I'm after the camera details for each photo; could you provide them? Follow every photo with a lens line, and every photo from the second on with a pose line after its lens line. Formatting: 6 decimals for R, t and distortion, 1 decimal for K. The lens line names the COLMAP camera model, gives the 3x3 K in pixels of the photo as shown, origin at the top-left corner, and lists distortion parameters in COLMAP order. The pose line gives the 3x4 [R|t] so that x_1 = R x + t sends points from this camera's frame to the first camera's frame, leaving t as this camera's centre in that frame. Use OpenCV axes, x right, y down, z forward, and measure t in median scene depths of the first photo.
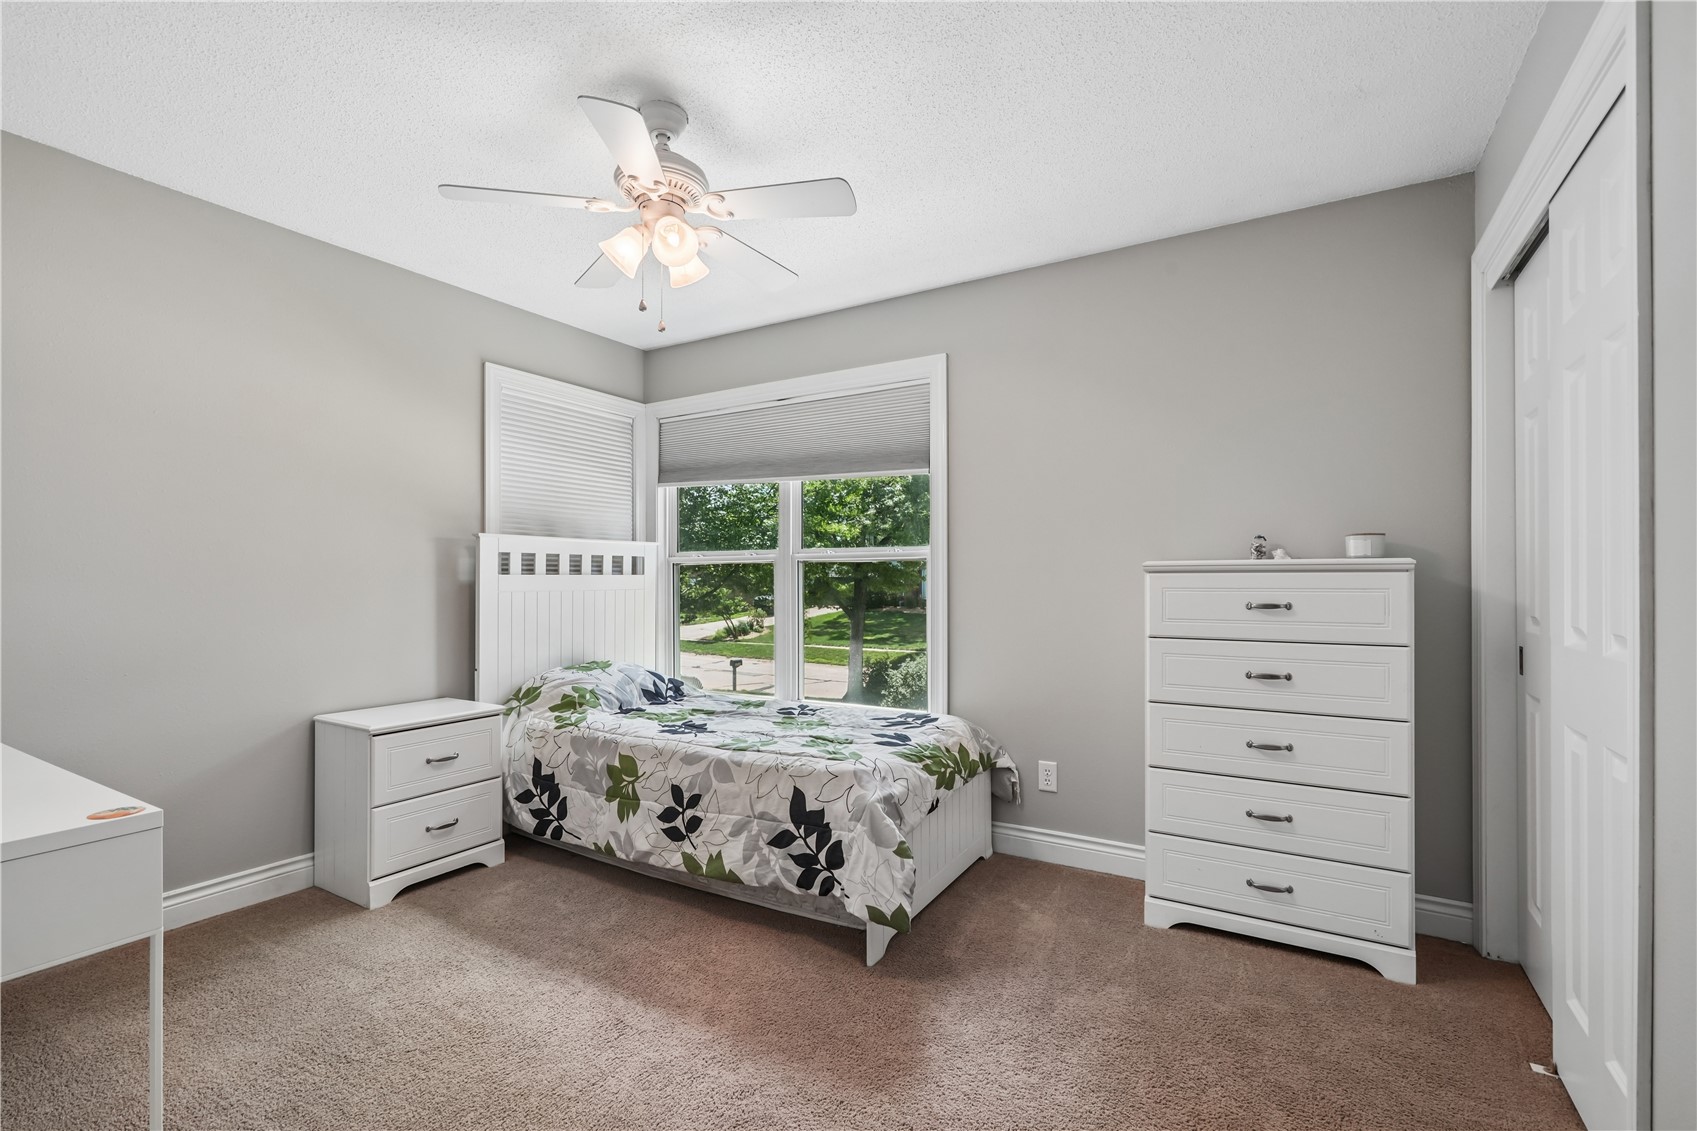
lens RADIAL K [[766.1, 0, 849.7], [0, 766.1, 566.9], [0, 0, 1]] dist [-0.002134, 0.001904]
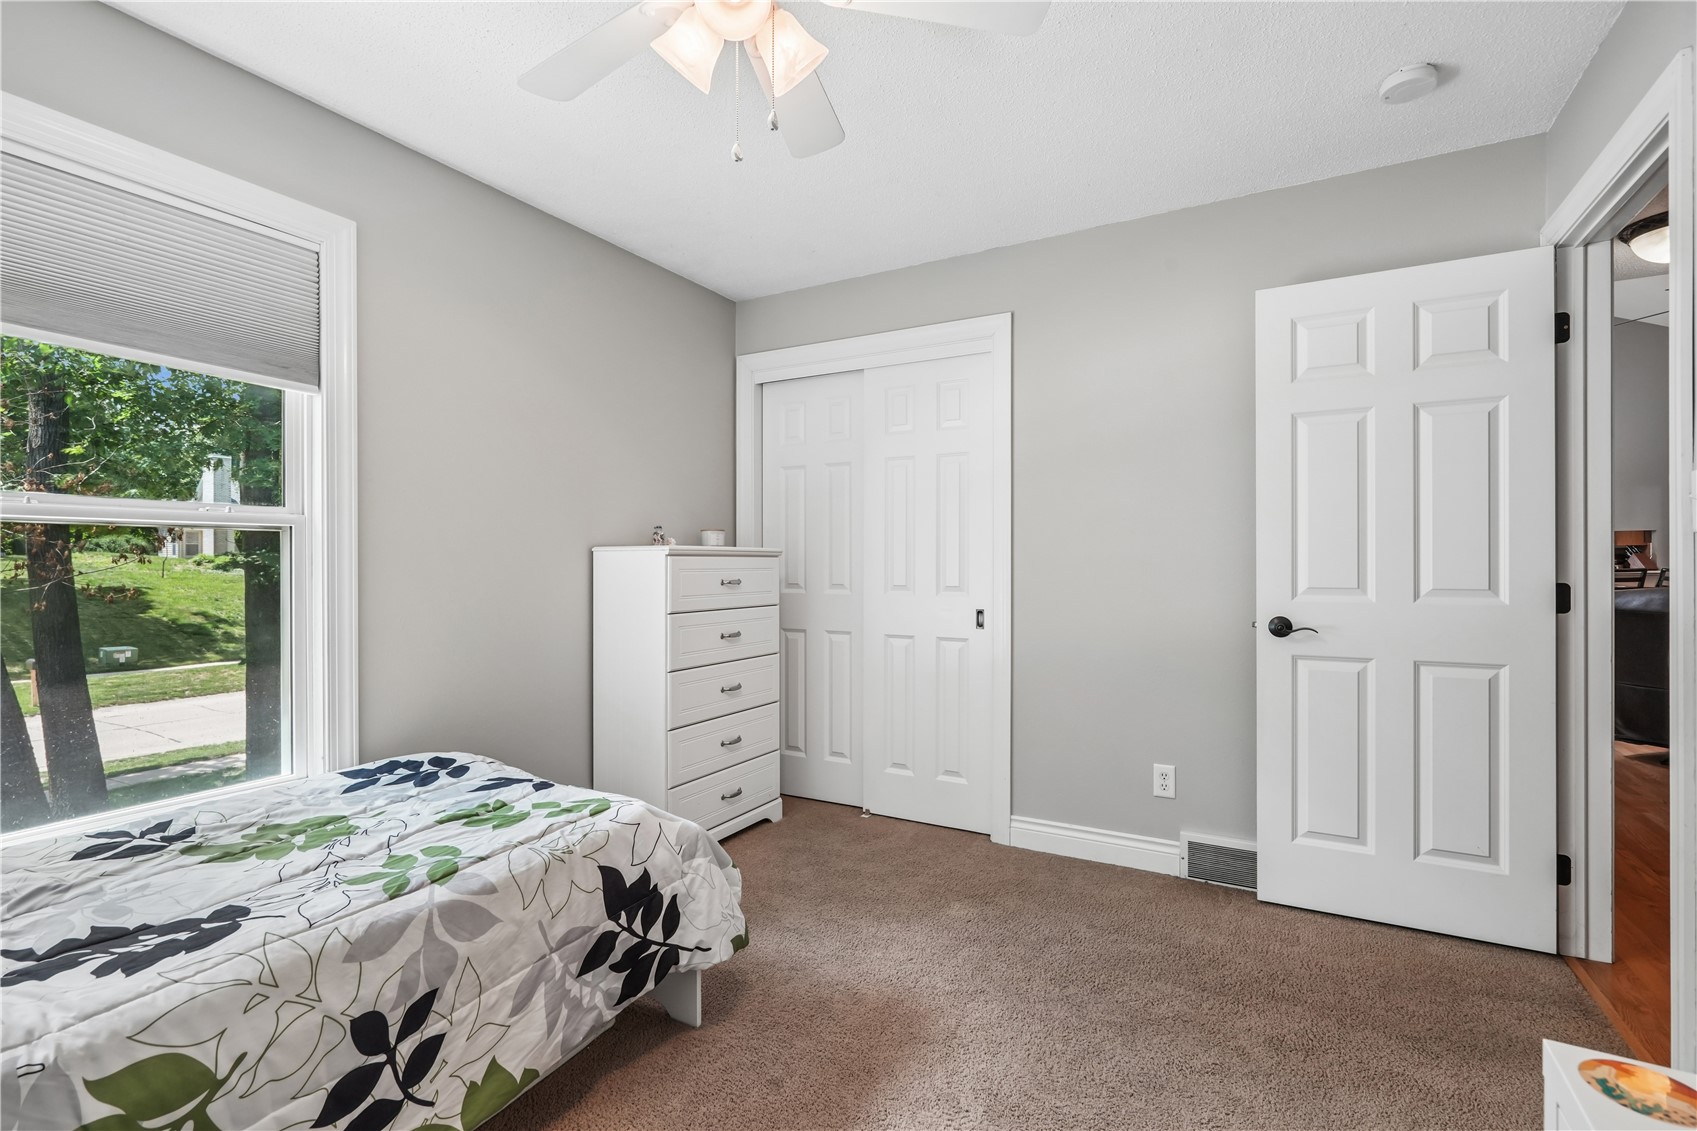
lens RADIAL K [[766.1, 0, 851.1], [0, 766.1, 569.6], [0, 0, 1]] dist [-0.002134, 0.001904]
pose [[-0.023854, -0.003732, 0.999708, -0.731102], [-0.008092, 0.999961, 0.003540, 0.023465], [-0.999683, -0.008006, -0.023883, 0.785120]]
